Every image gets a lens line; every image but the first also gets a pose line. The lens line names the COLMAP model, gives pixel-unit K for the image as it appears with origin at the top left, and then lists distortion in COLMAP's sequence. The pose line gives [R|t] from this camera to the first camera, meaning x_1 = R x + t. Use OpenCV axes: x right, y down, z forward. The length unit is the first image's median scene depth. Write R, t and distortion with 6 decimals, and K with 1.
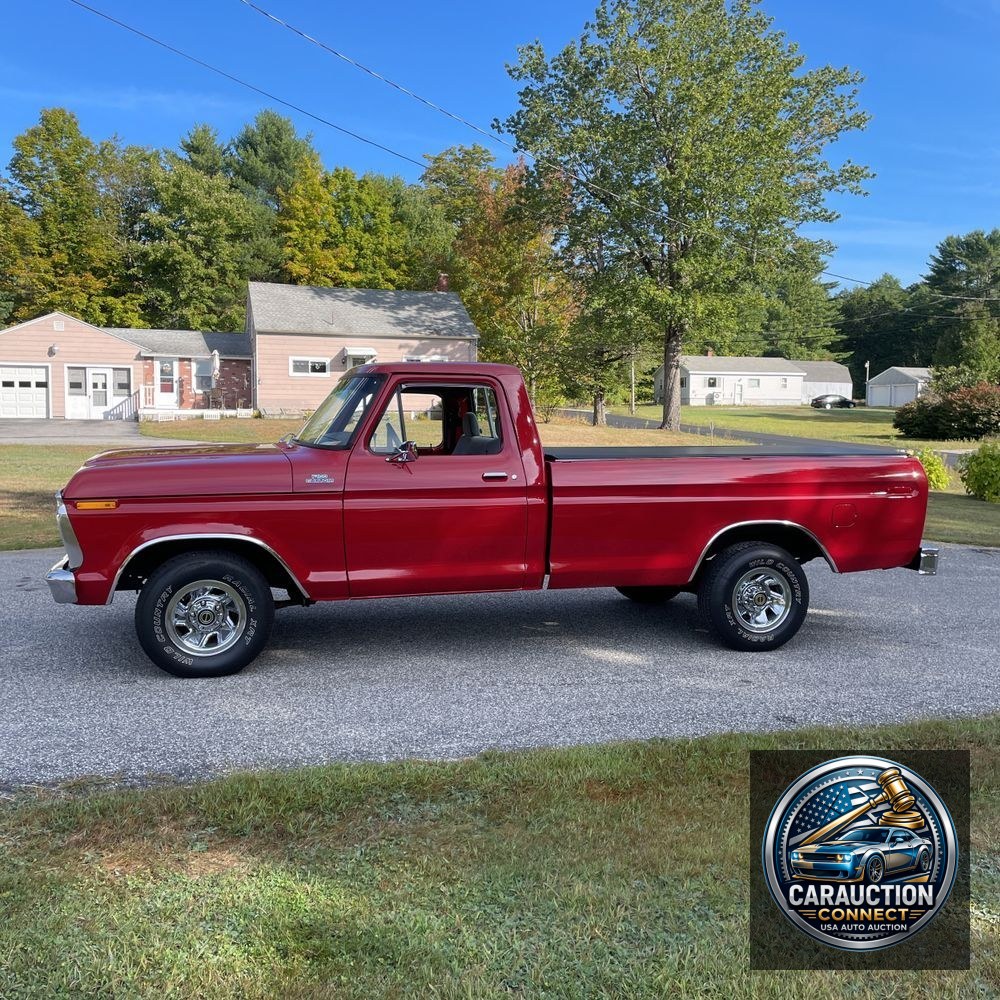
lens RADIAL K [[994.8, 0, 494.6], [0, 994.8, 495.0], [0, 0, 1]] dist [0.079413, -0.109821]
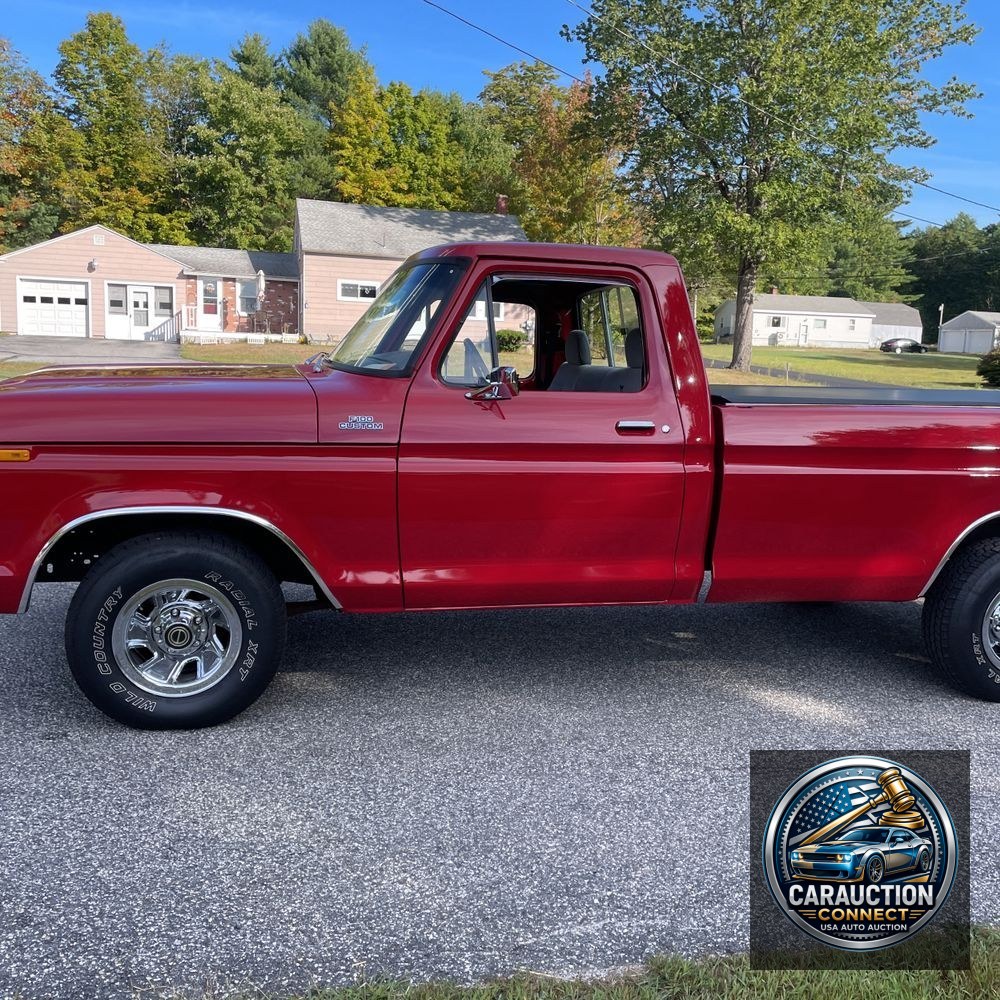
lens RADIAL K [[965.9, 0, 511.6], [0, 965.9, 504.5], [0, 0, 1]] dist [0.053706, -0.069150]
pose [[0.999116, 0.034911, -0.023403, -0.009748], [-0.032994, 0.996423, 0.077799, -0.002329], [0.026036, -0.076958, 0.996694, 0.058944]]
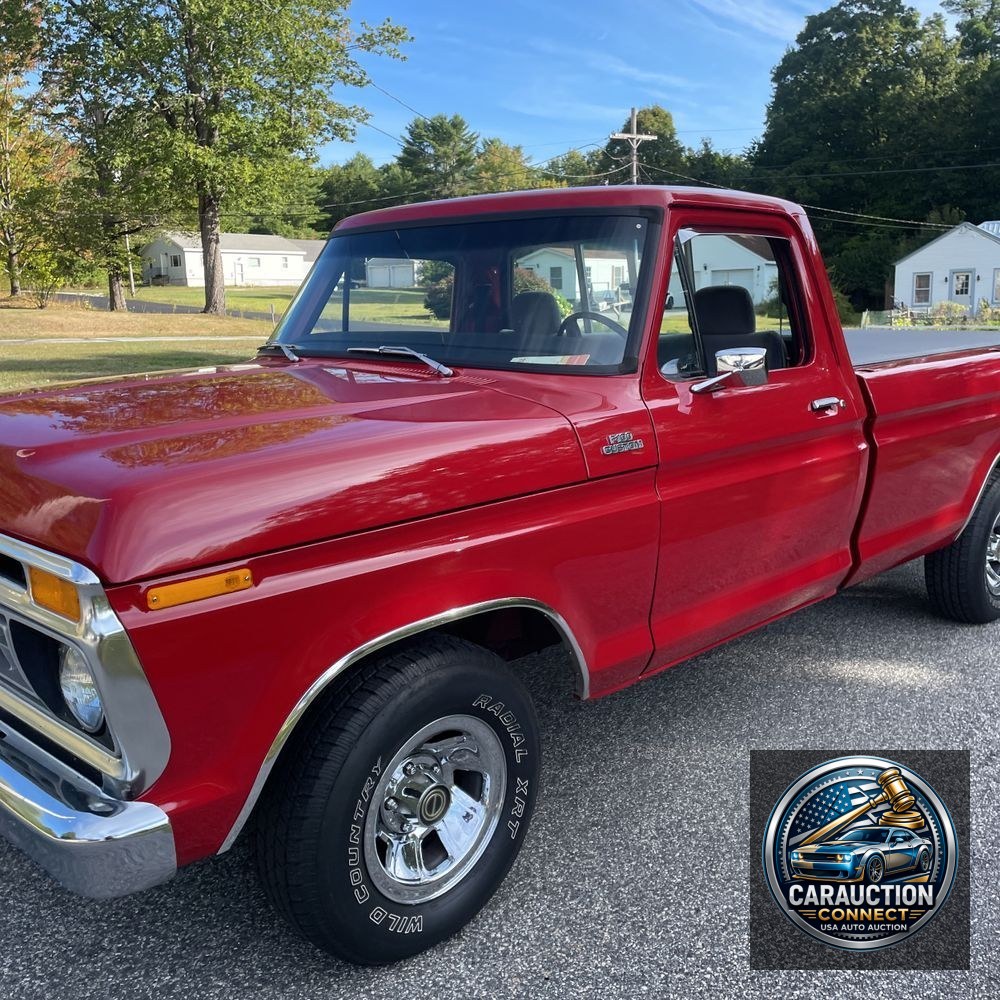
lens RADIAL K [[991.4, 0, 432.6], [0, 991.4, 499.7], [0, 0, 1]] dist [0.003904, 0.003095]
pose [[0.874838, -0.107731, 0.472284, -0.068841], [0.049639, 0.989762, 0.133821, -0.008087], [-0.481865, -0.093627, 0.871229, 0.097105]]
